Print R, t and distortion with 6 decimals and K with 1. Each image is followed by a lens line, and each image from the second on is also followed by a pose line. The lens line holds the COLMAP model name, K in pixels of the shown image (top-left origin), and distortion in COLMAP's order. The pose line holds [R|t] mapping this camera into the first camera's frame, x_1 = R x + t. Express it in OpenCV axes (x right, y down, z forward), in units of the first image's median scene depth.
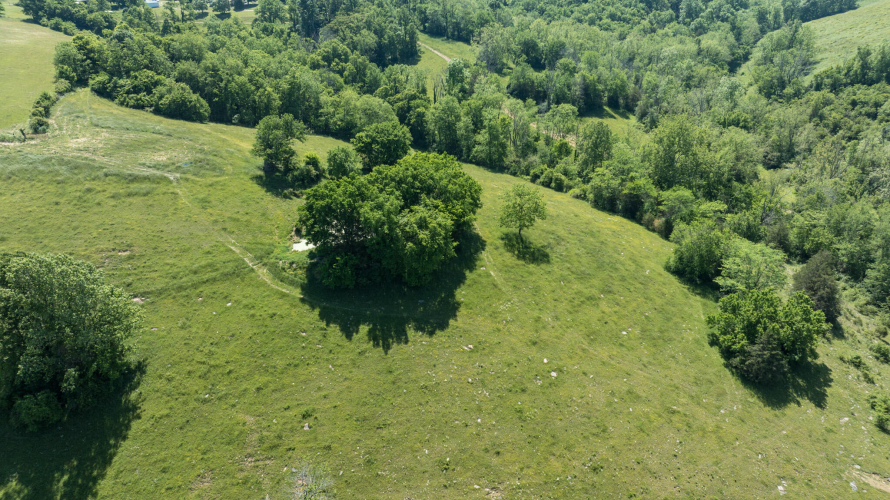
lens RADIAL K [[625.2, 0, 449.4], [0, 625.2, 248.6], [0, 0, 1]] dist [-0.045066, 0.054096]
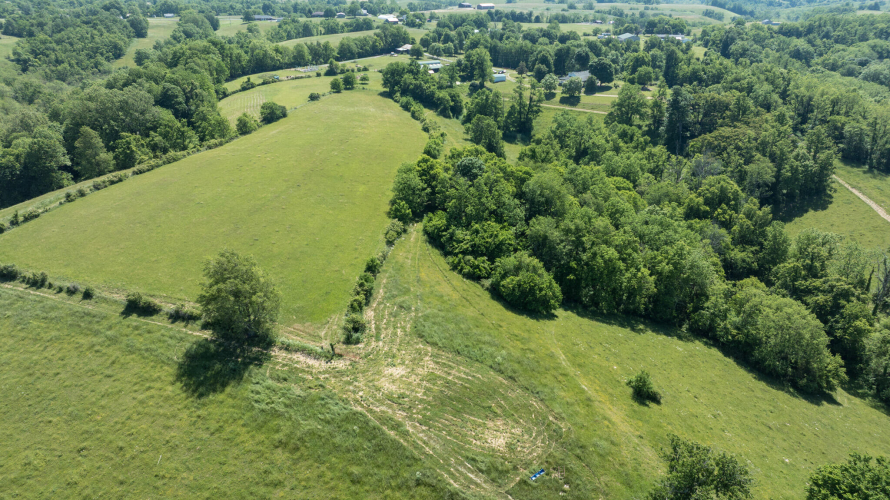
lens RADIAL K [[625.2, 0, 449.4], [0, 625.2, 248.6], [0, 0, 1]] dist [-0.045066, 0.054096]
pose [[0.887184, 0.192180, -0.419490, -0.195991], [-0.213657, 0.976899, -0.004320, -0.234289], [0.408969, 0.093460, 0.907750, 0.264027]]
